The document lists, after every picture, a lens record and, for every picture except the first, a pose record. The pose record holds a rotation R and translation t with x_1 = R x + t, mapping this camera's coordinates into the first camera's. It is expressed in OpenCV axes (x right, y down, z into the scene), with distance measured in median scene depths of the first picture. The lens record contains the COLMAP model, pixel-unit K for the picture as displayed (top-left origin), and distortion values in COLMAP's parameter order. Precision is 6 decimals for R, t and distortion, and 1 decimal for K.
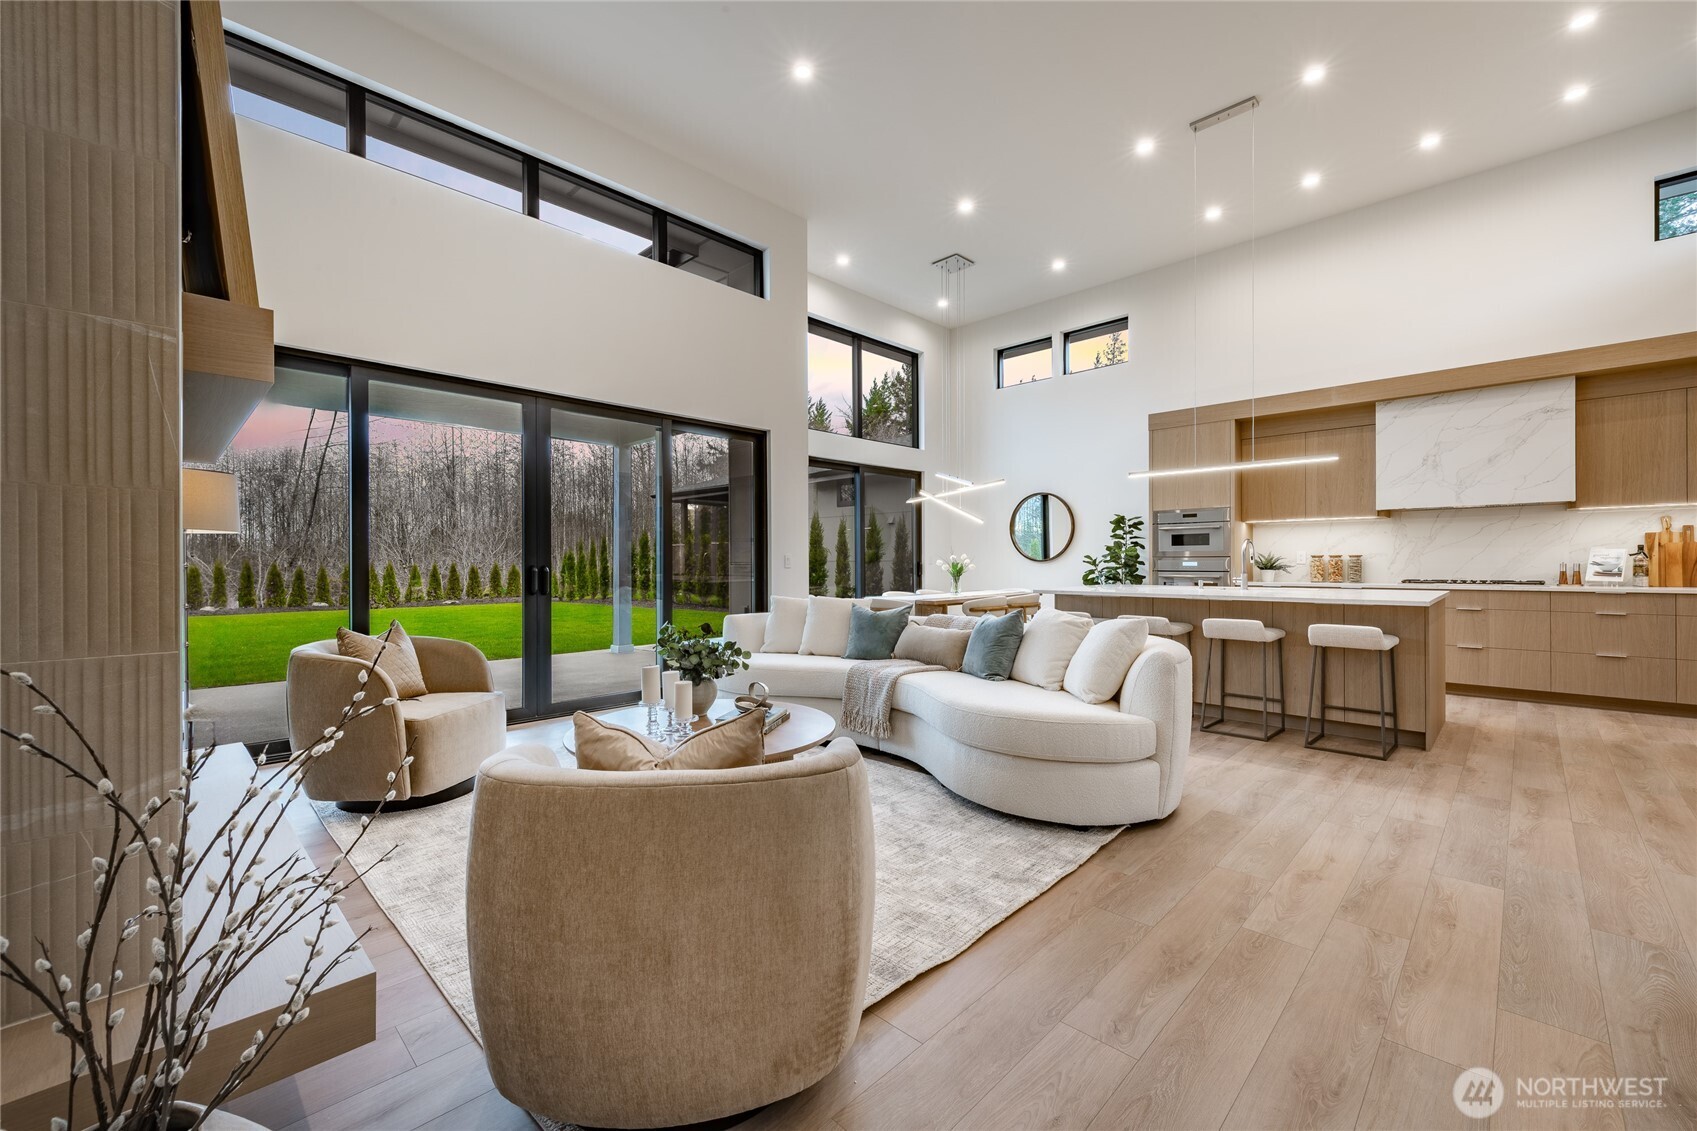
lens RADIAL K [[686.3, 0, 853.7], [0, 686.3, 553.2], [0, 0, 1]] dist [0.004346, -0.000484]
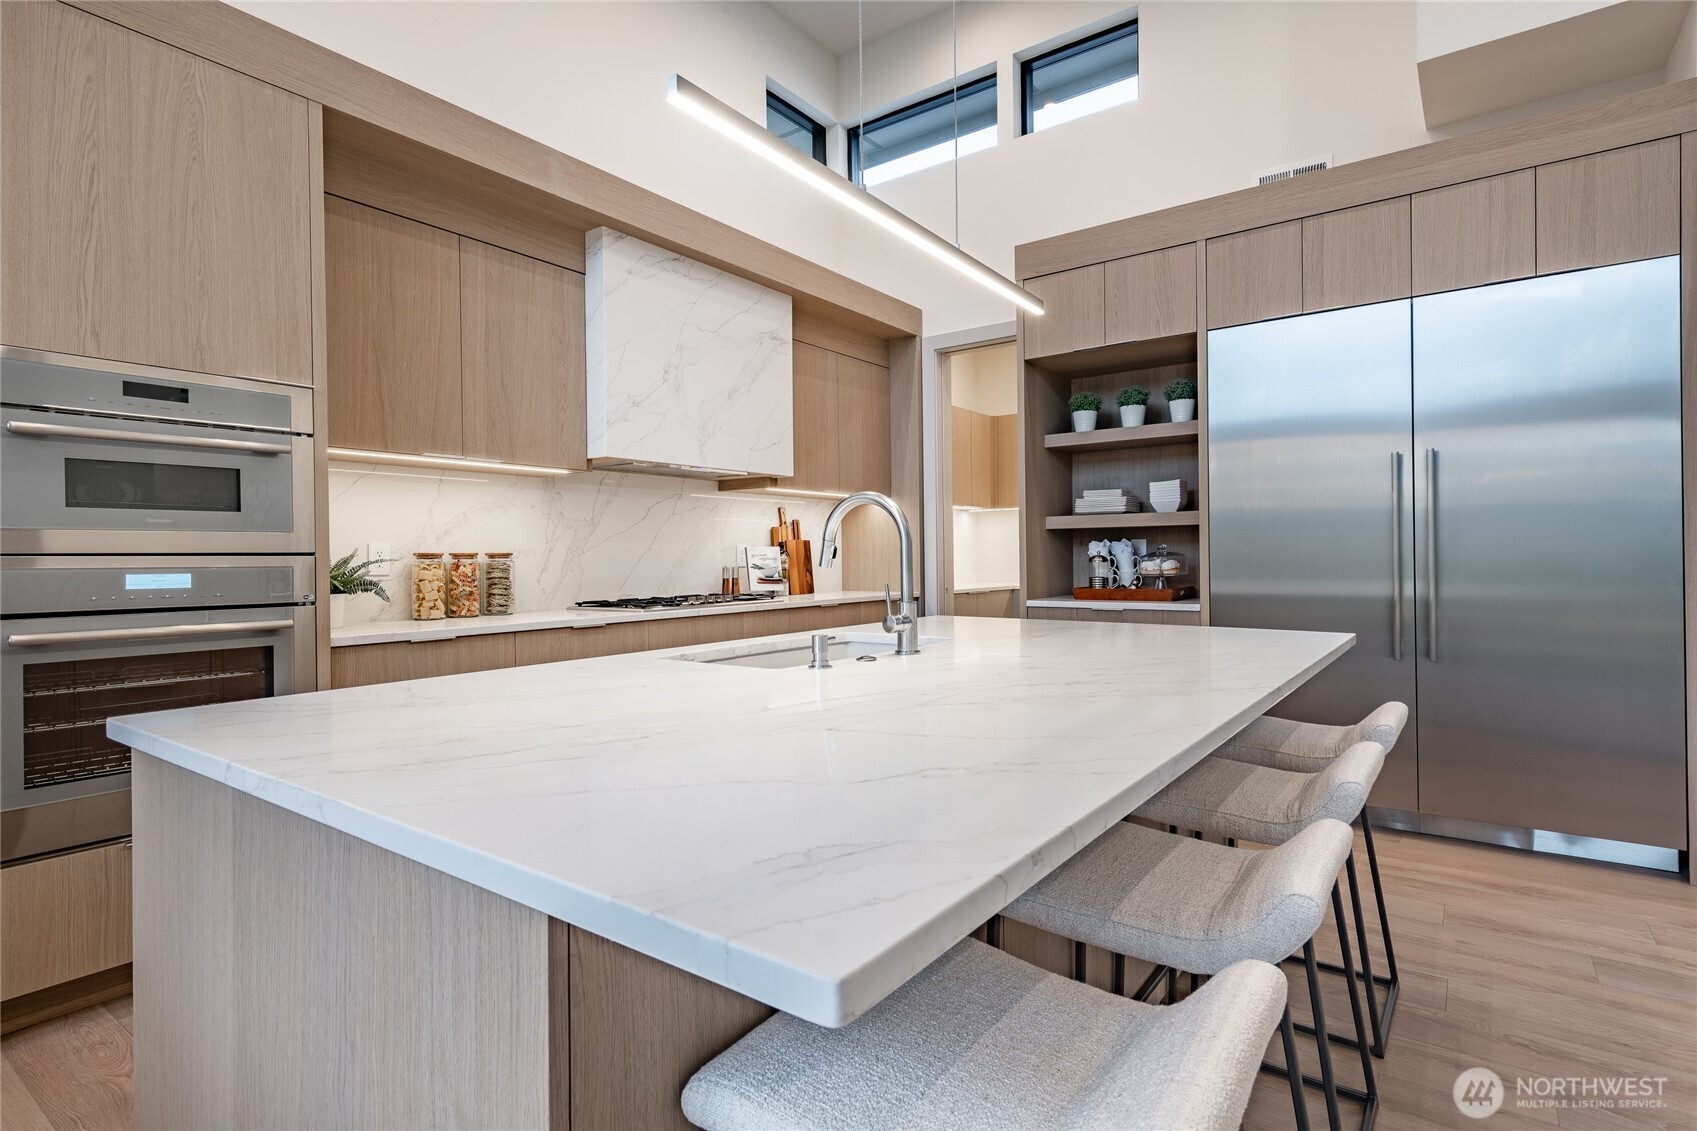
lens RADIAL K [[837.5, 0, 838.6], [0, 837.5, 568.1], [0, 0, 1]] dist [-0.003548, 0.001307]
pose [[-0.128430, -0.002527, 0.991715, 0.179894], [0.004096, 0.999987, 0.003078, 0.013095], [-0.991710, 0.004458, -0.128418, 0.955997]]
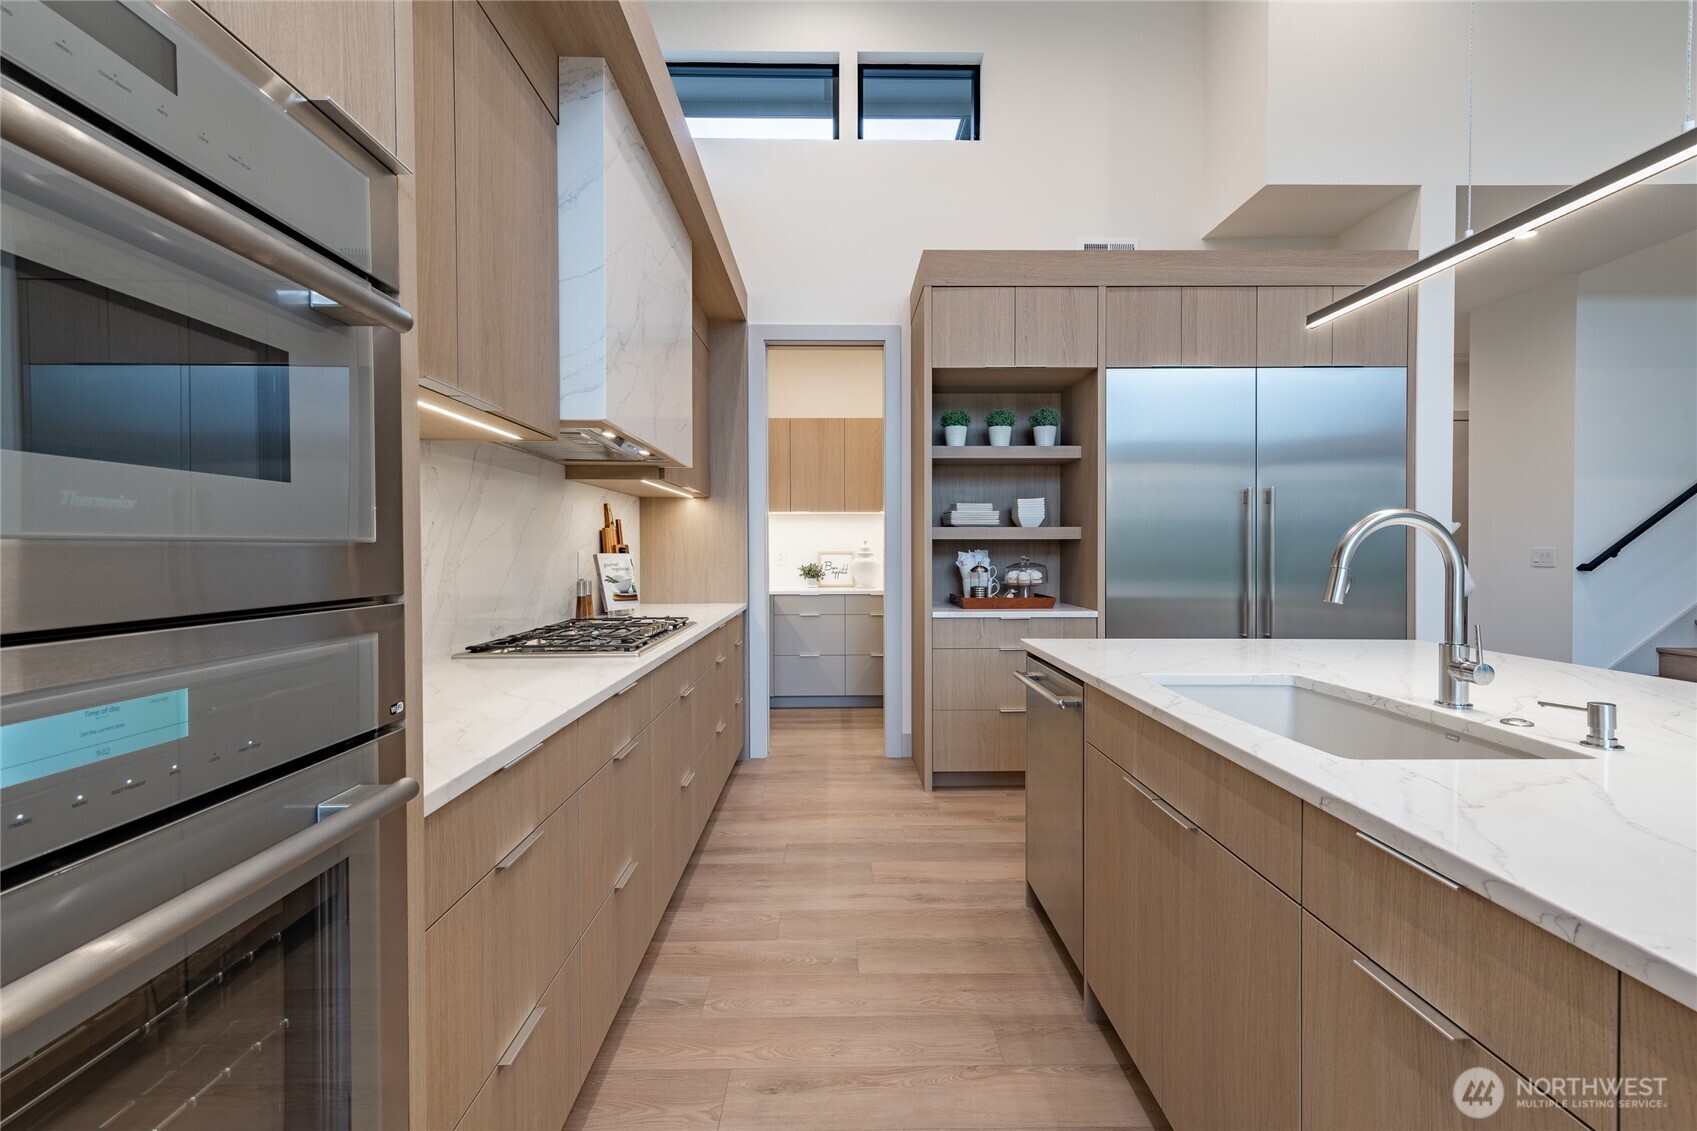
lens RADIAL K [[758.8, 0, 842.6], [0, 758.8, 559.3], [0, 0, 1]] dist [0.011897, -0.000504]
pose [[-0.704079, 0.002917, 0.710116, 0.468712], [0.003271, 0.999994, -0.000865, -0.000464], [-0.710115, 0.001714, -0.704084, 1.210936]]
